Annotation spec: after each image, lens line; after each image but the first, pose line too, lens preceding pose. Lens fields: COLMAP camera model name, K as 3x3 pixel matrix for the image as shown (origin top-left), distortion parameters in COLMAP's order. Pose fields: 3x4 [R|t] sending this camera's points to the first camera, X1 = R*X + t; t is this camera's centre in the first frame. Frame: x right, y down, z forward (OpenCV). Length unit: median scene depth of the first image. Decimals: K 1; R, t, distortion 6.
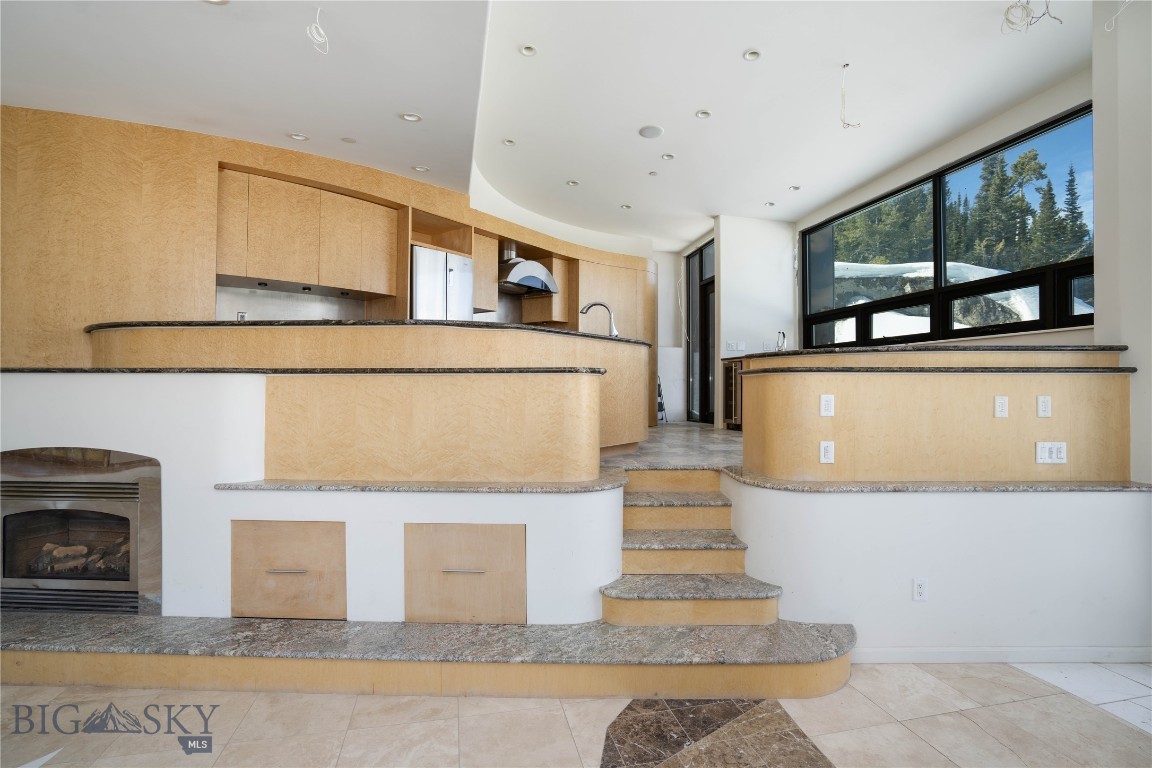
lens RADIAL K [[521.7, 0, 576.0], [0, 521.7, 384.0], [0, 0, 1]] dist [-0.004325, -0.000419]
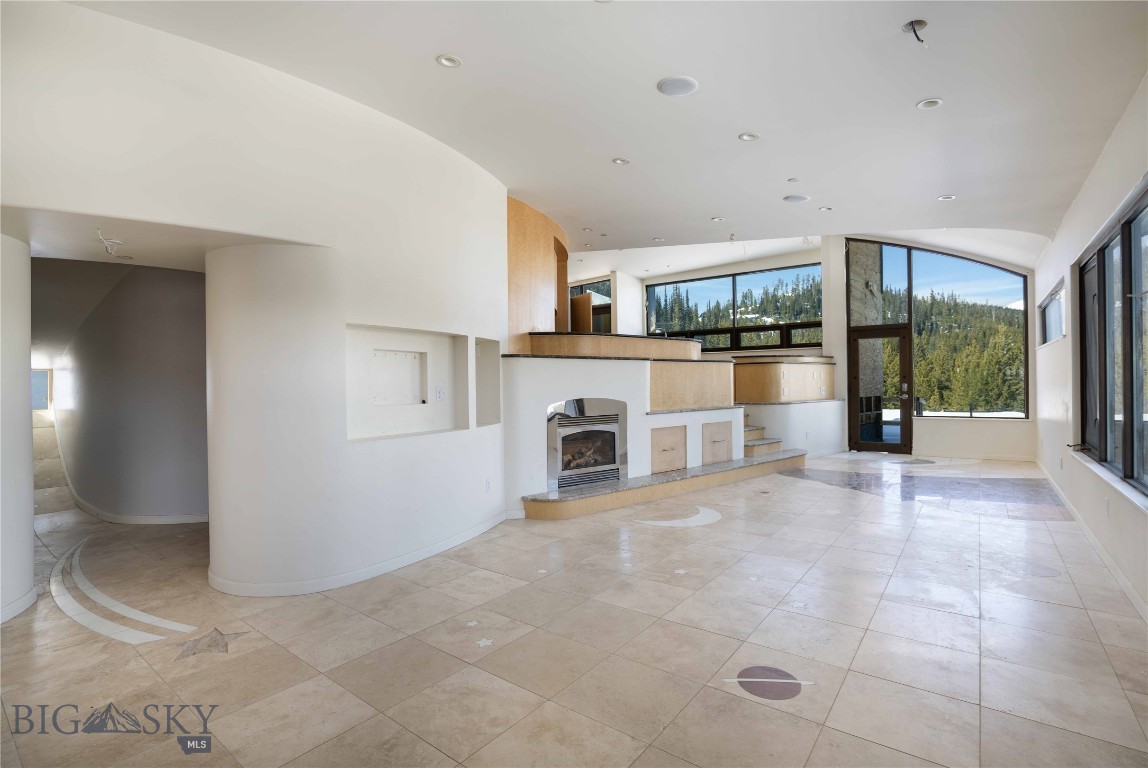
lens RADIAL K [[519.9, 0, 574.0], [0, 519.9, 384.0], [0, 0, 1]] dist [-0.004325, -0.000419]
pose [[0.750998, -0.014440, 0.660146, -2.293079], [-0.005137, 0.999603, 0.027710, 0.018119], [-0.660284, -0.024201, 0.750626, -0.388994]]
